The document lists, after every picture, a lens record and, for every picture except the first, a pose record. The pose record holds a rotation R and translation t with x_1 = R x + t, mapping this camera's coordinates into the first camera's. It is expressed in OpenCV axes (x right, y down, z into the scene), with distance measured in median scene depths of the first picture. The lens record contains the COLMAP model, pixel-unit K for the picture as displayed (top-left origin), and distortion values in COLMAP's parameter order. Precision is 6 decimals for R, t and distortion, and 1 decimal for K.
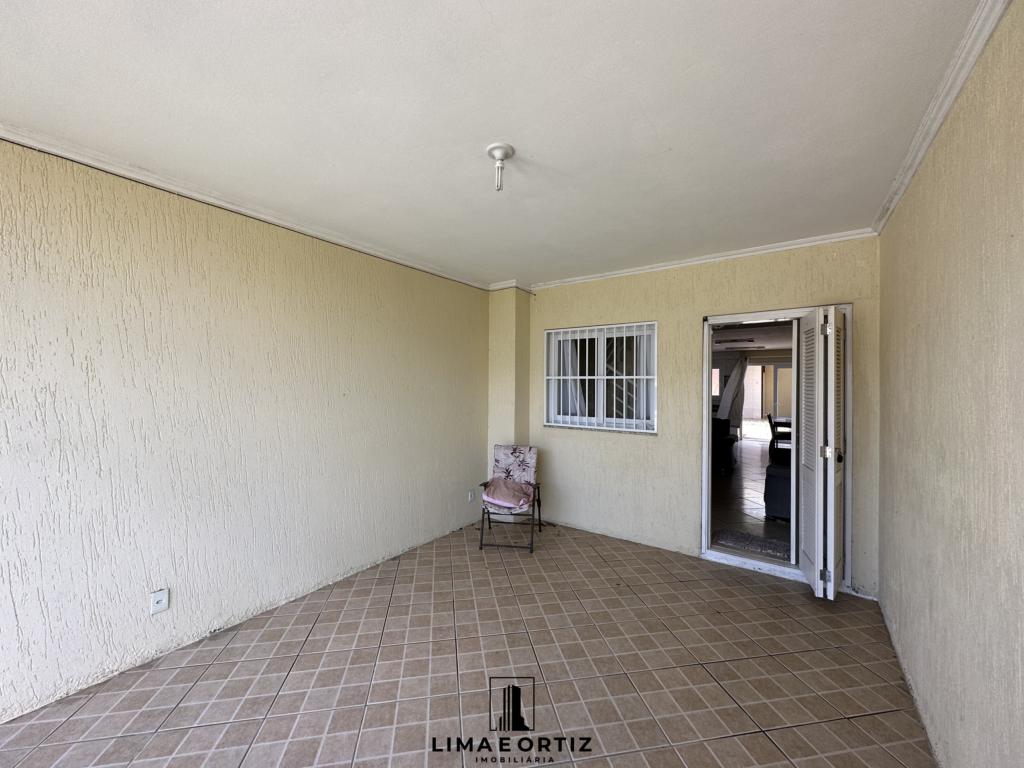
lens RADIAL K [[408.9, 0, 513.2], [0, 408.9, 382.9], [0, 0, 1]] dist [-0.002565, 0.000208]
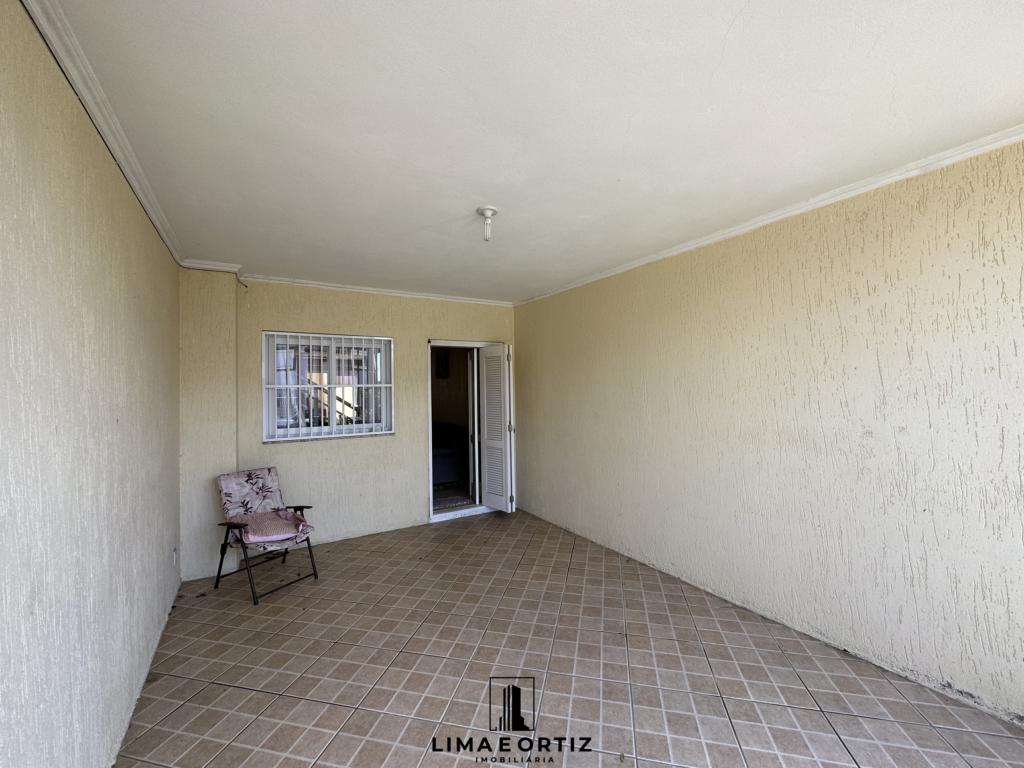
lens RADIAL K [[408.9, 0, 513.2], [0, 408.9, 382.9], [0, 0, 1]] dist [-0.002565, 0.000208]
pose [[0.385586, -0.001911, 0.922670, -0.627604], [0.014107, 0.999893, -0.003825, -0.012094], [-0.922564, 0.014491, 0.385571, 0.234114]]
